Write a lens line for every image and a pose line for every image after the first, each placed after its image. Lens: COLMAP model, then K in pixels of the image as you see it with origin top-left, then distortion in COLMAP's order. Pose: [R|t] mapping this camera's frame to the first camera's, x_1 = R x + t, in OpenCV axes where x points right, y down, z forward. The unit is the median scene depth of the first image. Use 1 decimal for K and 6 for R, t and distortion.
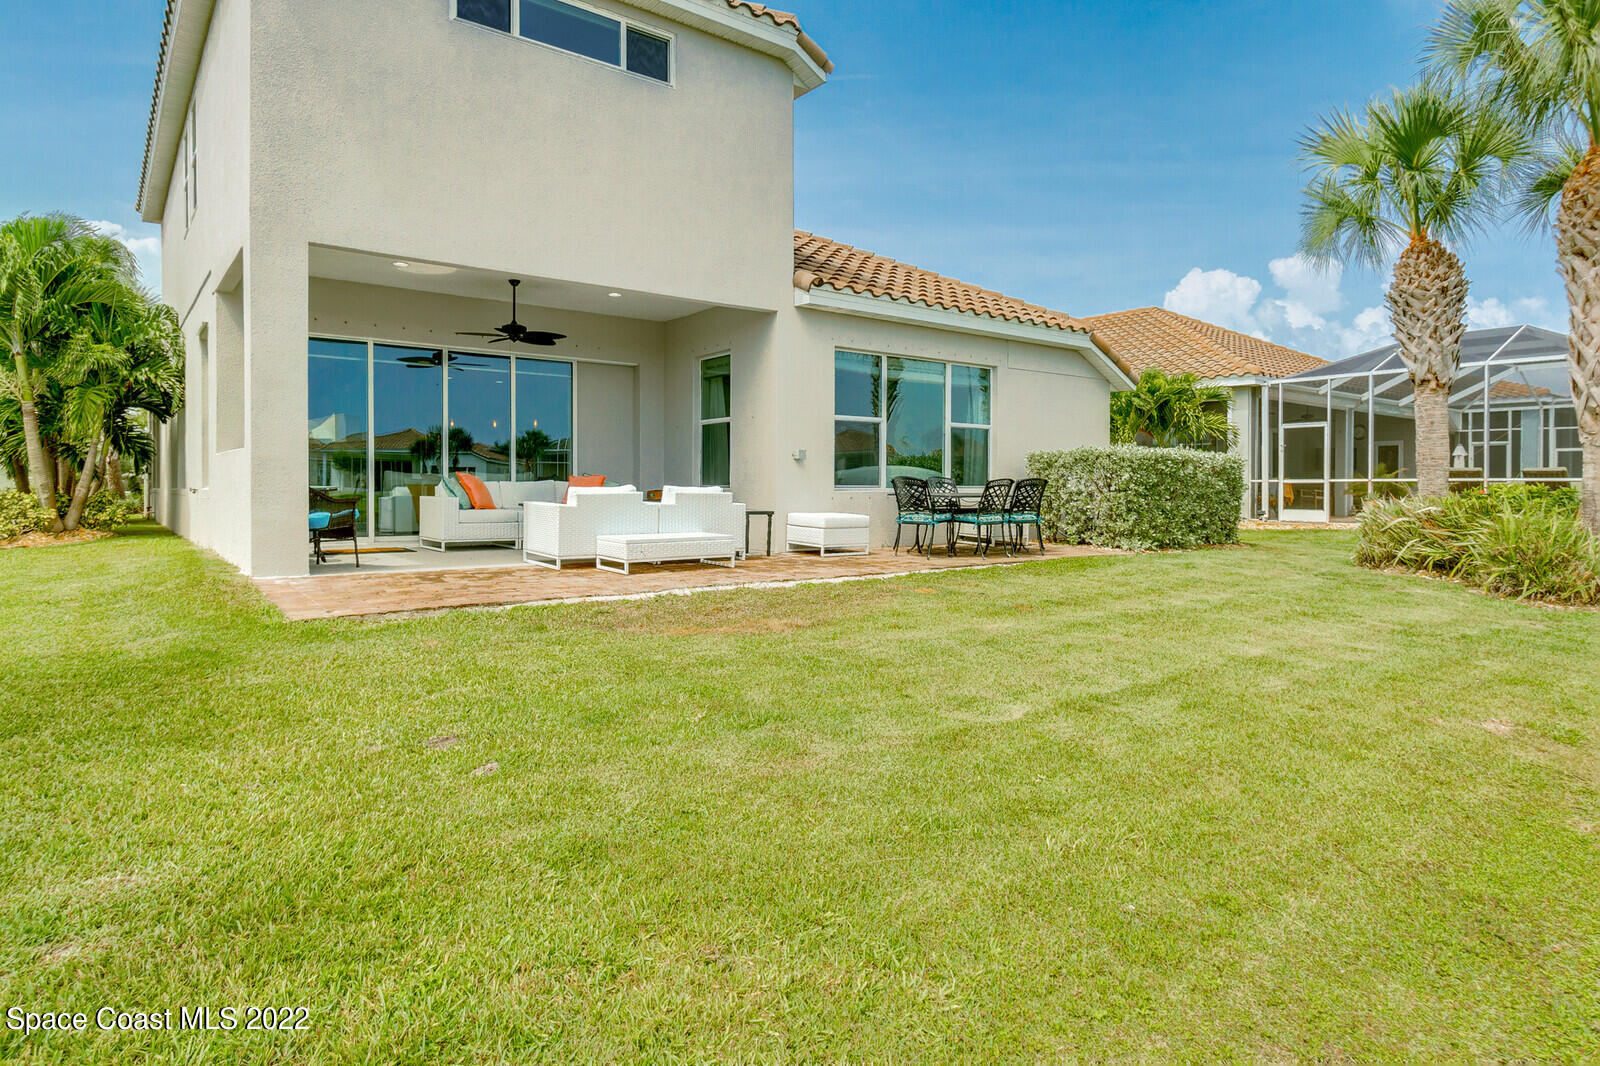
lens RADIAL K [[944.6, 0, 790.1], [0, 944.6, 530.4], [0, 0, 1]] dist [0.007668, -0.002503]
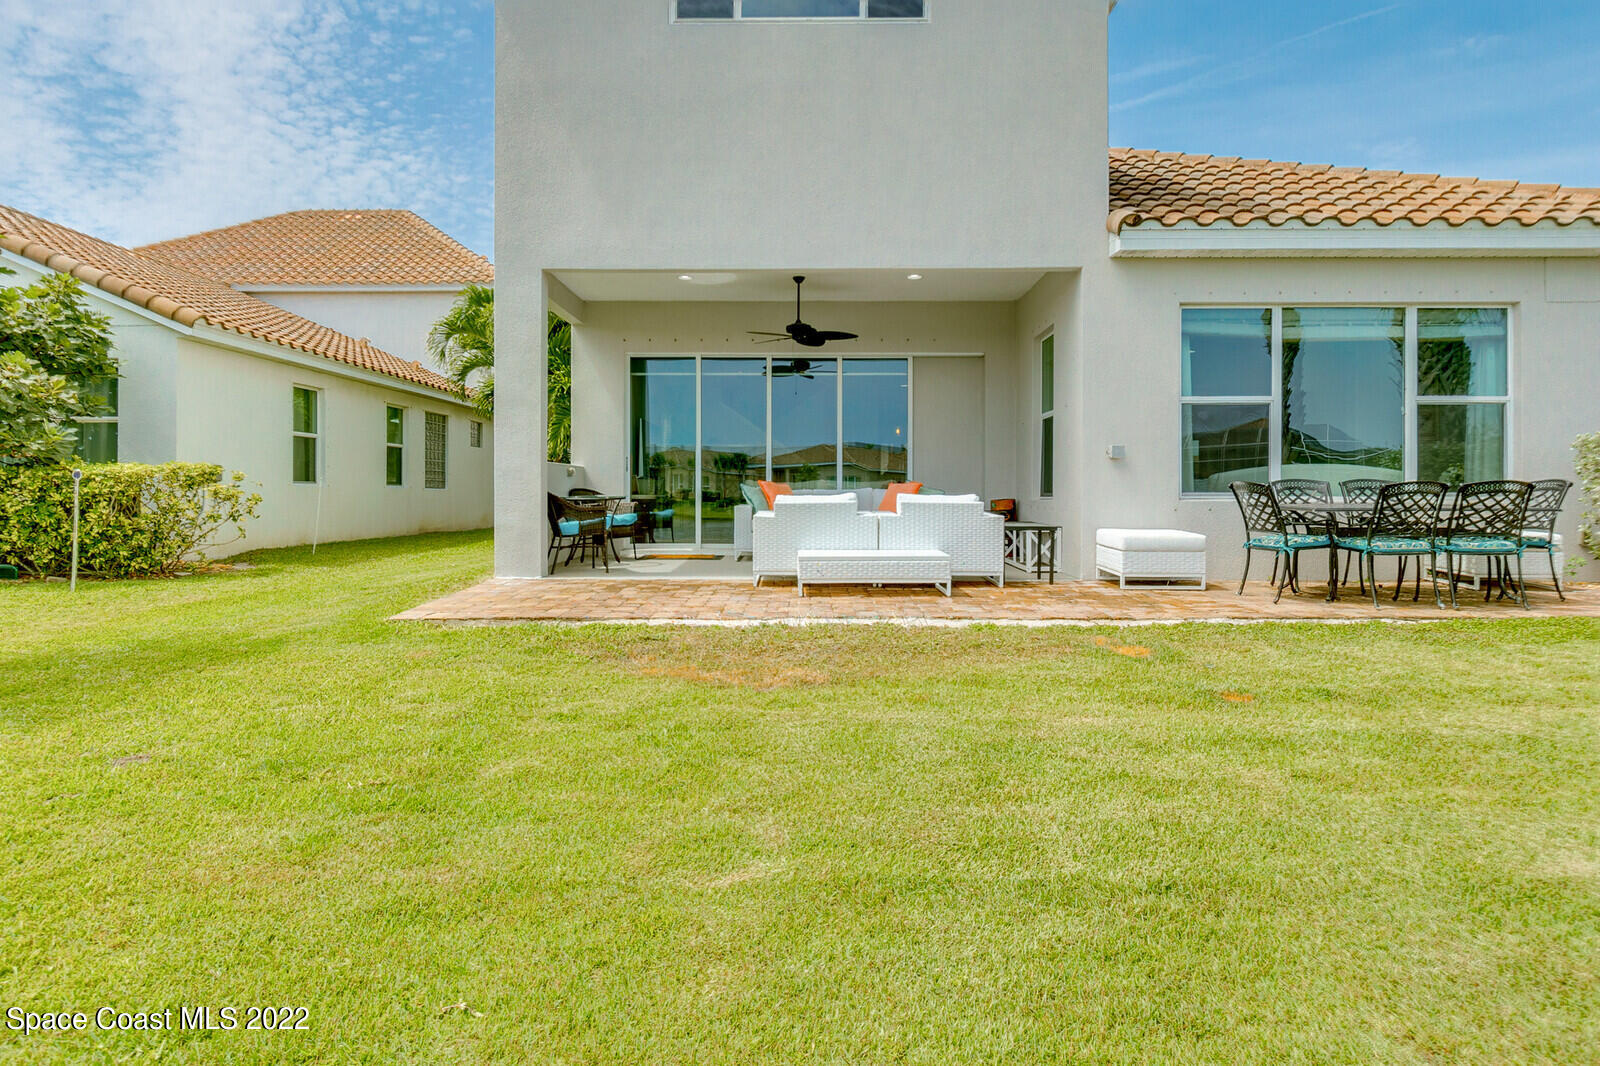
lens RADIAL K [[944.6, 0, 801.3], [0, 944.6, 521.8], [0, 0, 1]] dist [0.007668, -0.002503]
pose [[0.780275, 0.015416, -0.625247, 0.290843], [-0.027113, 0.999590, -0.009190, -0.010793], [0.624849, 0.024123, 0.780373, 0.256680]]
